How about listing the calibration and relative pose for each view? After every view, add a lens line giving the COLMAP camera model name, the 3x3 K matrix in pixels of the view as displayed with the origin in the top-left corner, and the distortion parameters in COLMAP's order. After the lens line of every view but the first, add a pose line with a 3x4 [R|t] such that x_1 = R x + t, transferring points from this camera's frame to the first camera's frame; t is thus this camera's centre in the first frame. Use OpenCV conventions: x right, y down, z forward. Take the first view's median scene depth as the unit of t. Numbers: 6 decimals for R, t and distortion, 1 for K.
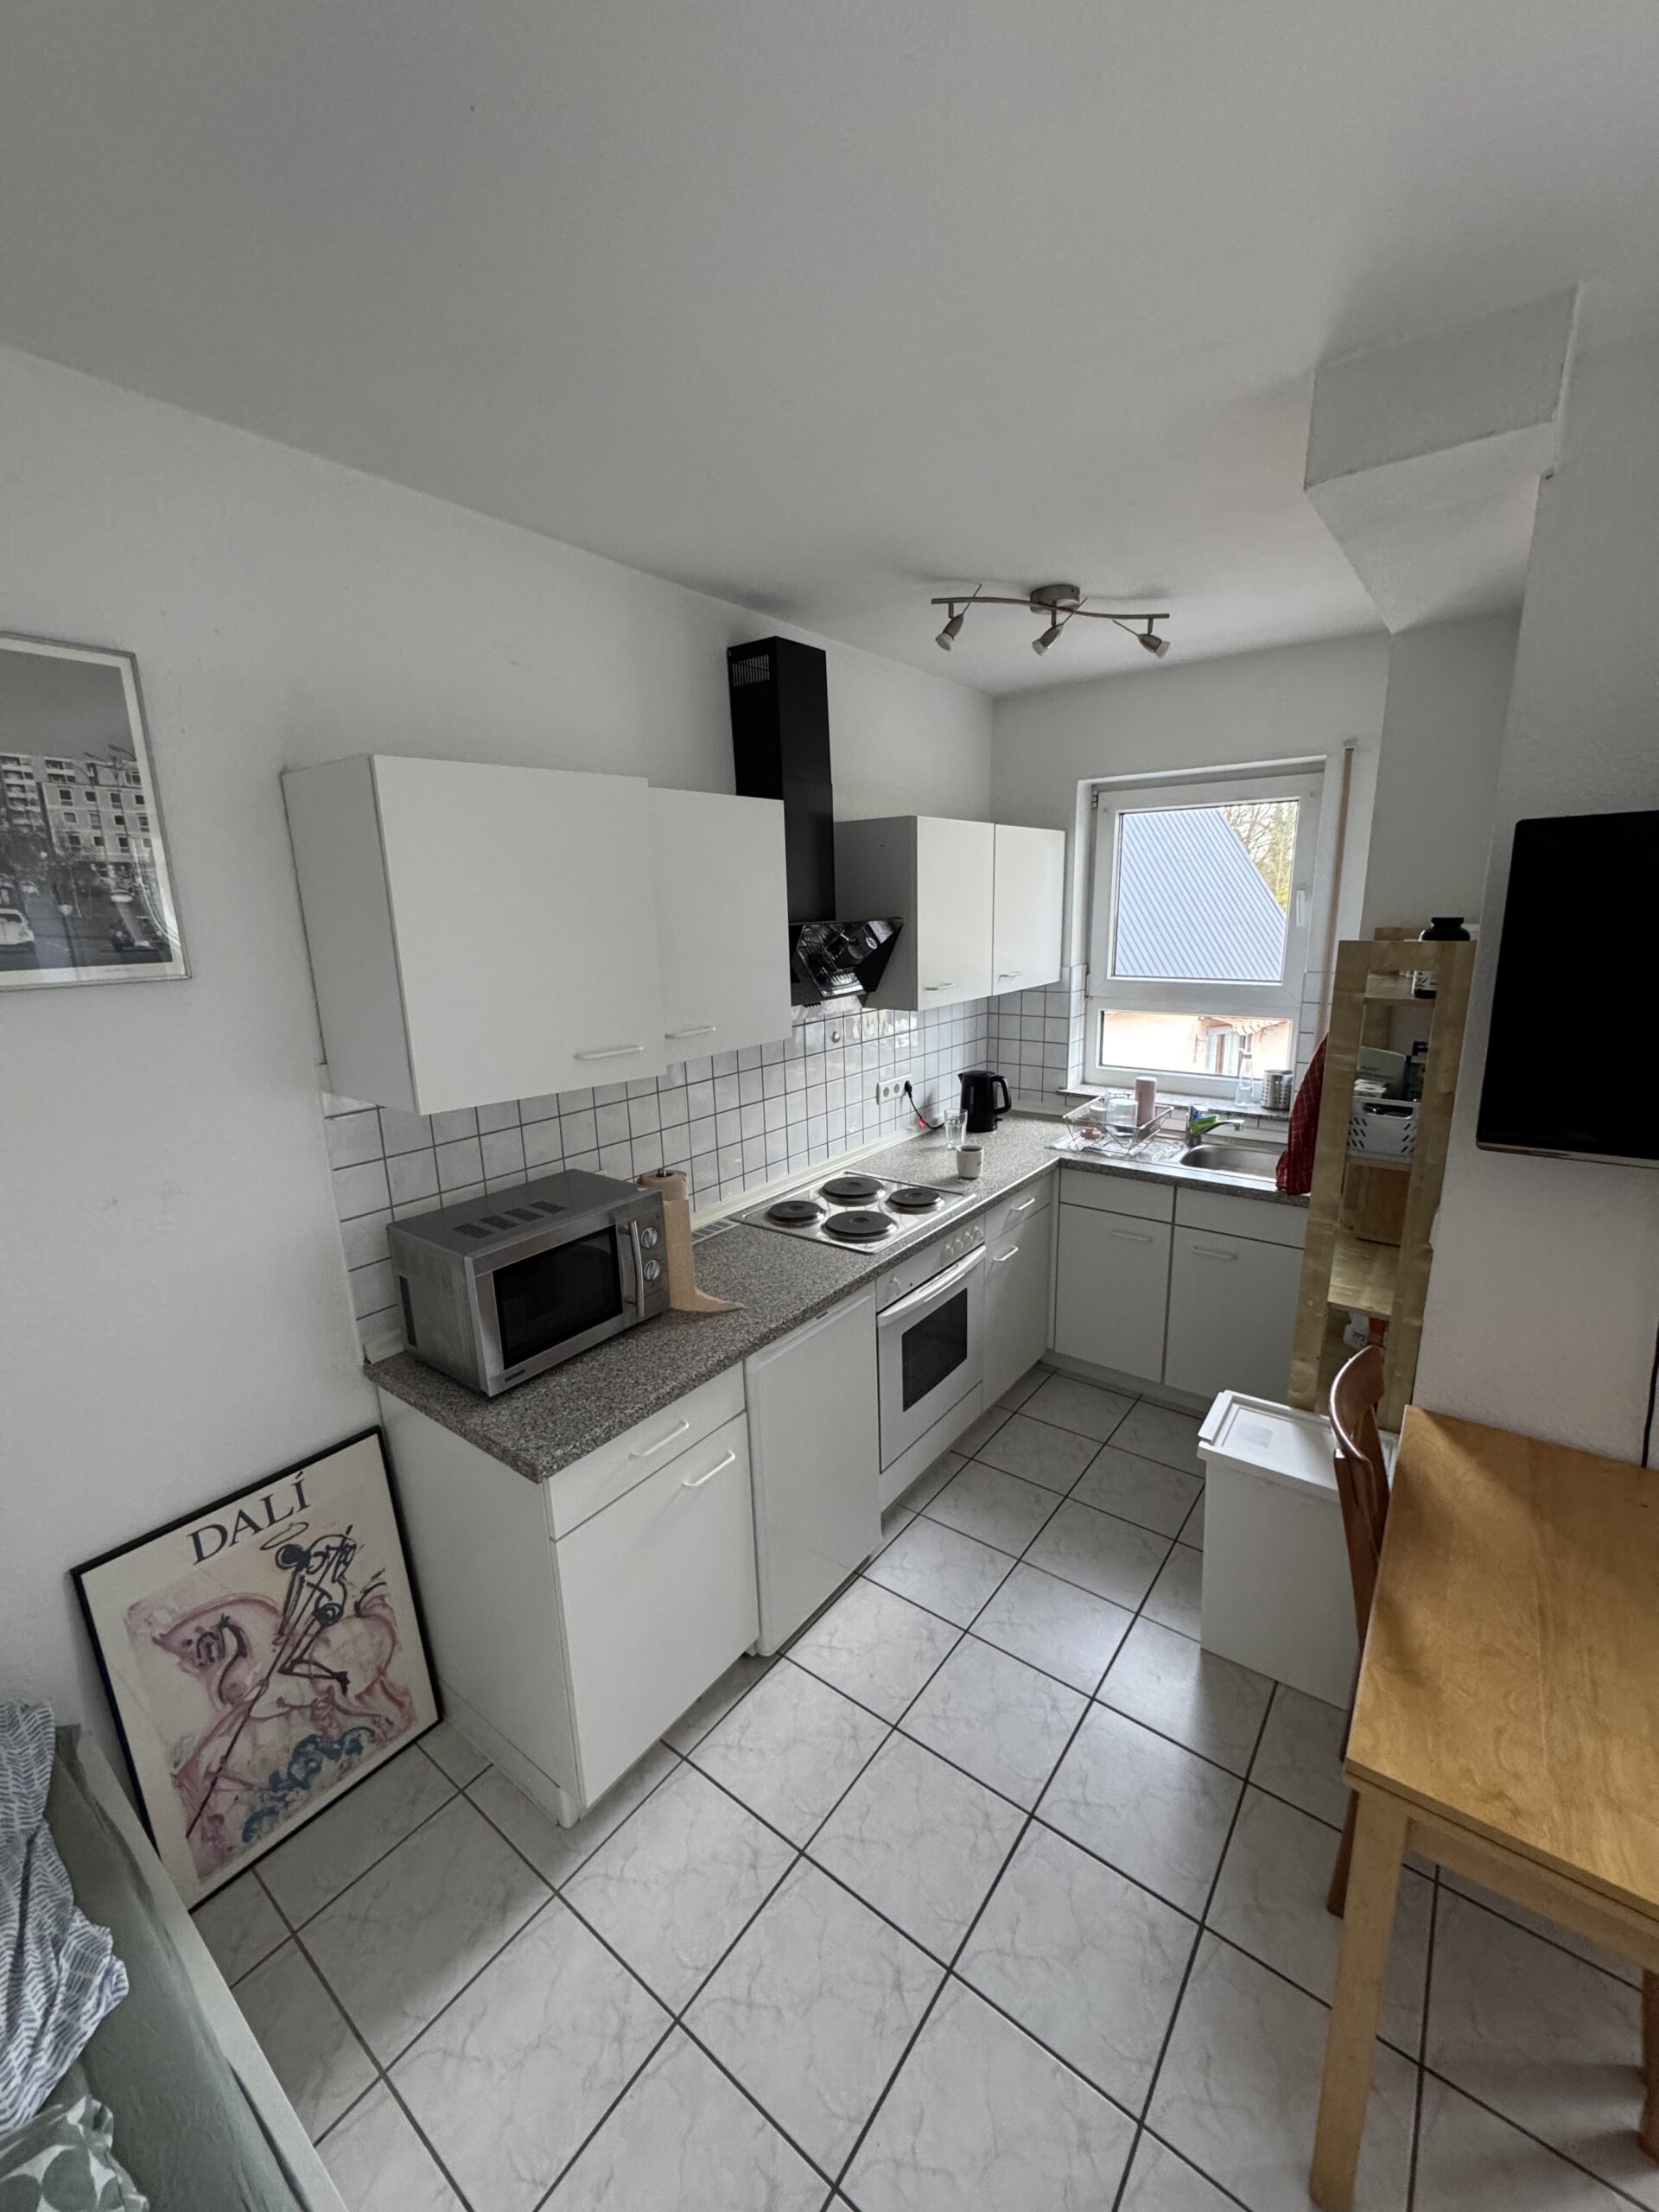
lens RADIAL K [[879.3, 0, 832.6], [0, 879.3, 1106.6], [0, 0, 1]] dist [-0.003464, 0.000401]
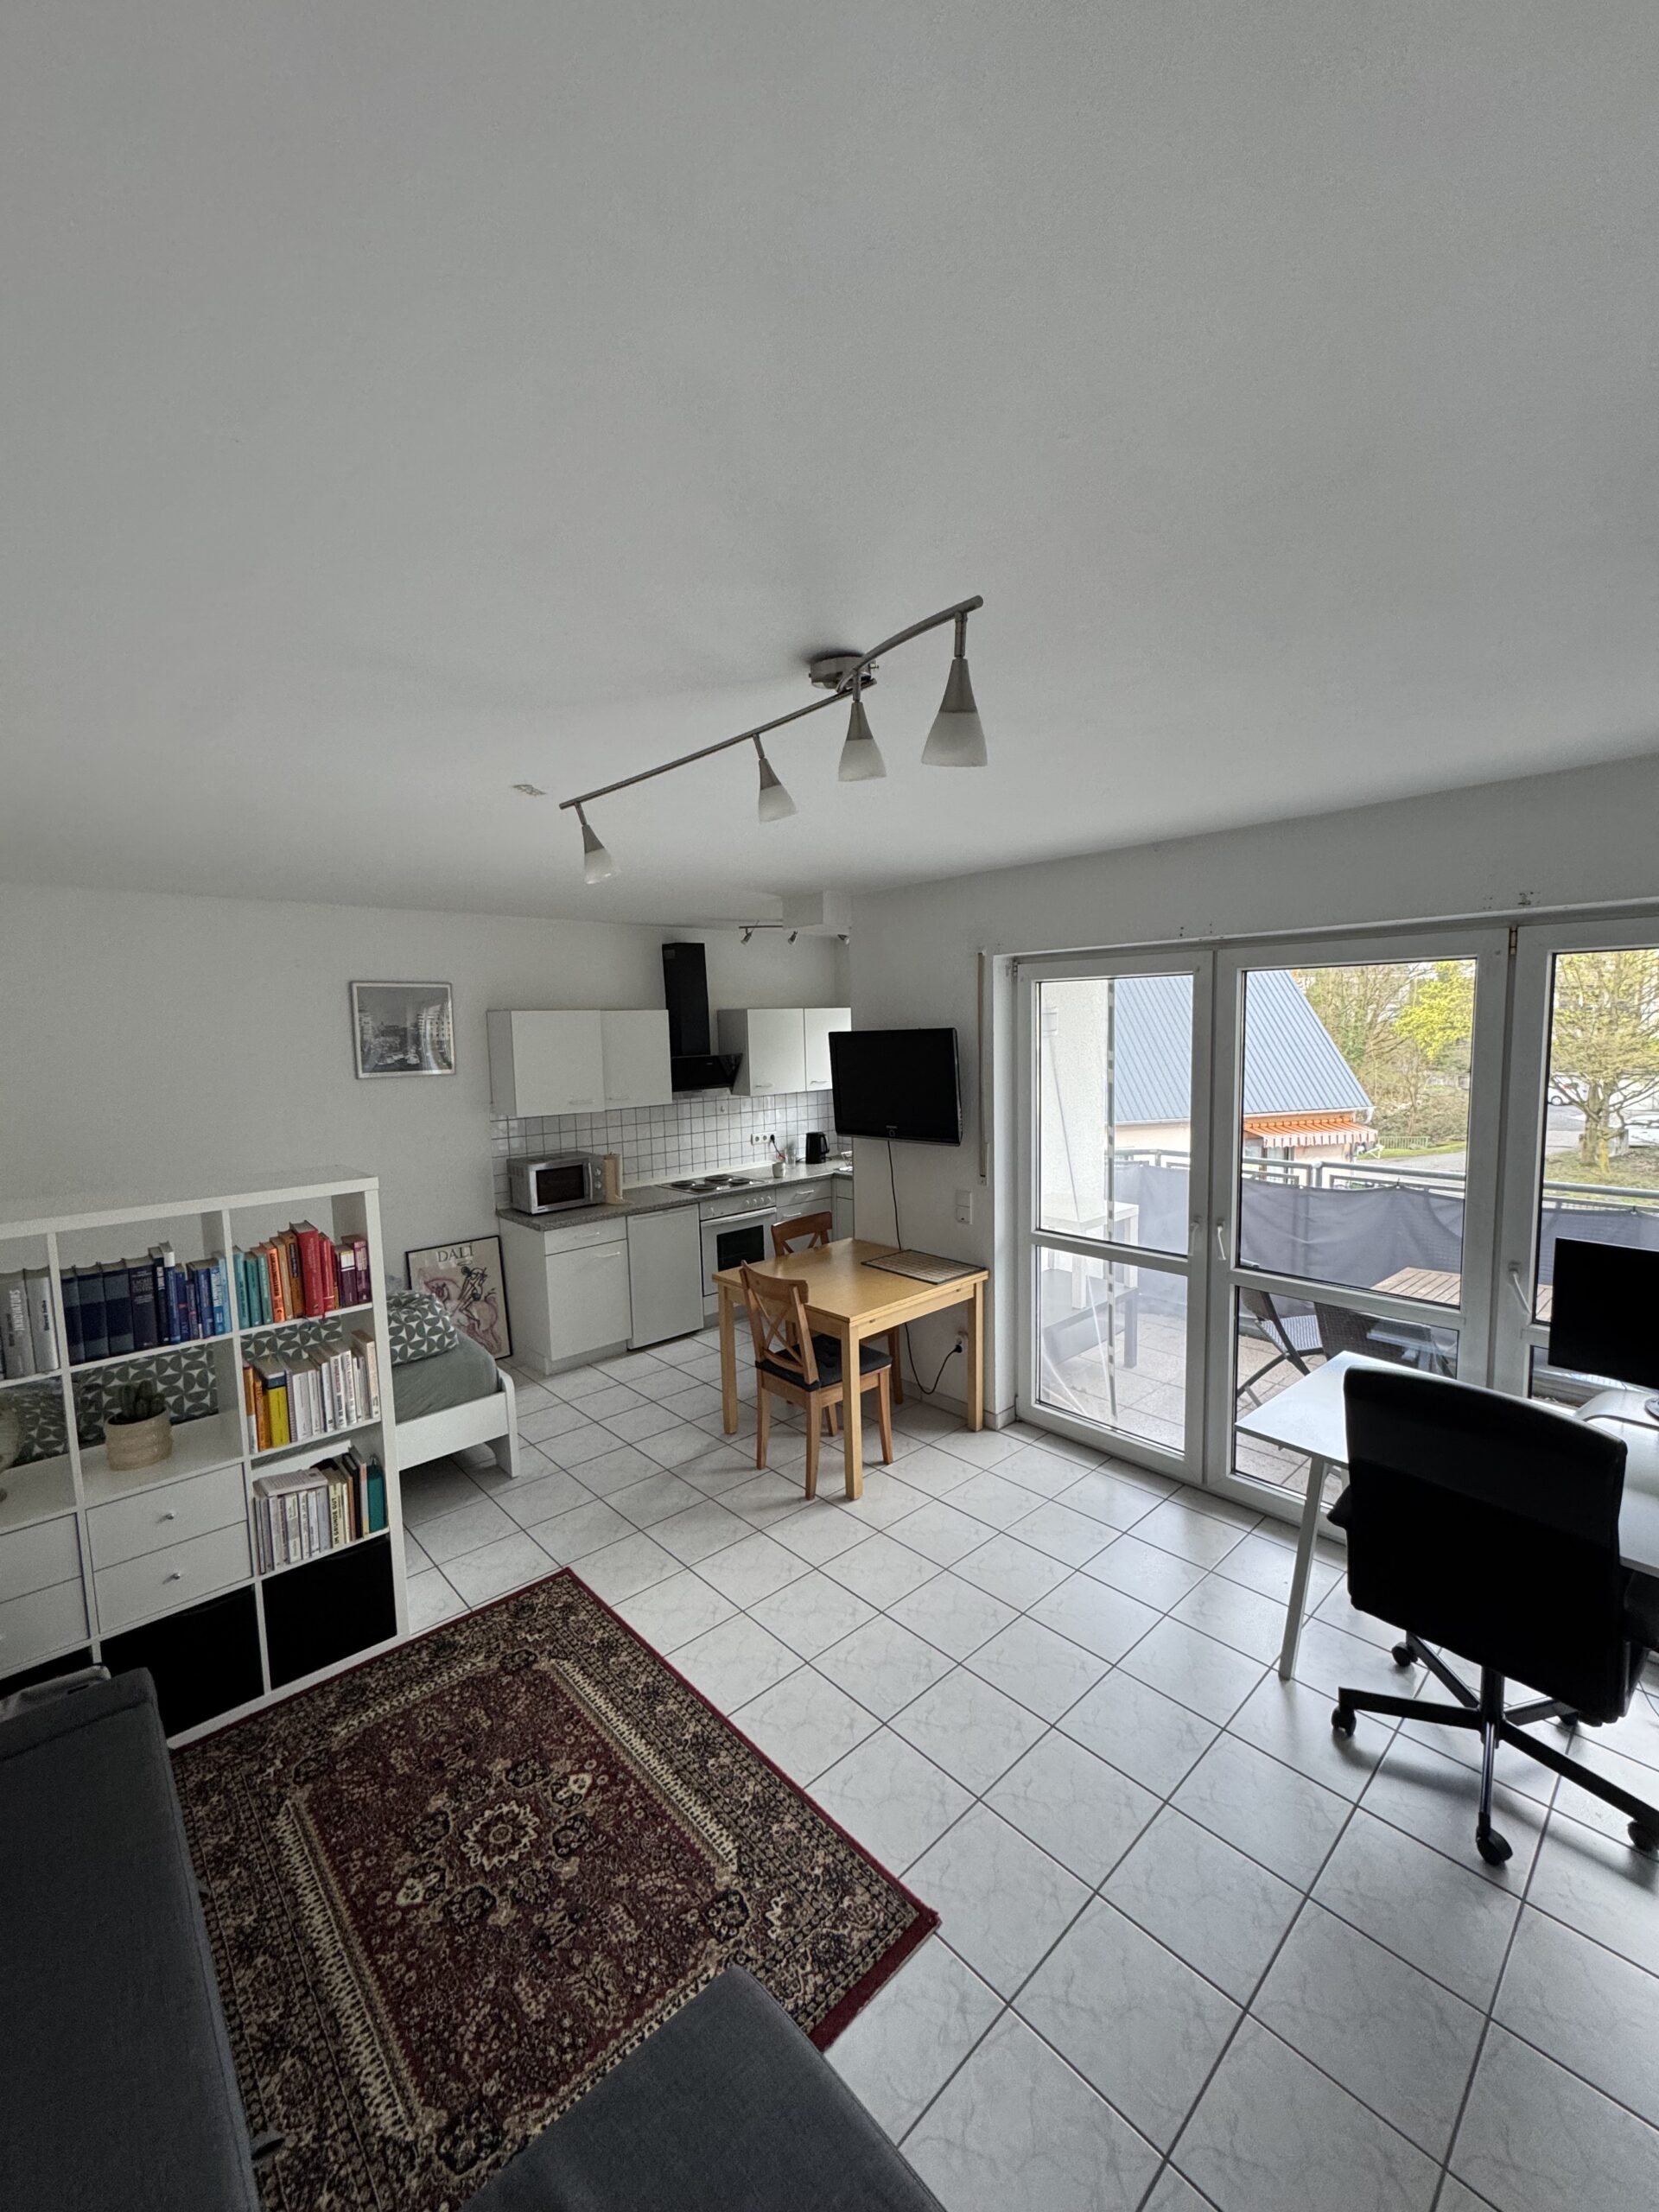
lens RADIAL K [[879.3, 0, 835.7], [0, 879.3, 1111.4], [0, 0, 1]] dist [-0.003464, 0.000401]
pose [[0.984184, 0.022783, -0.175679, 1.117712], [-0.044265, 0.991865, -0.119351, 0.288769], [0.171531, 0.125240, 0.977186, -1.748186]]
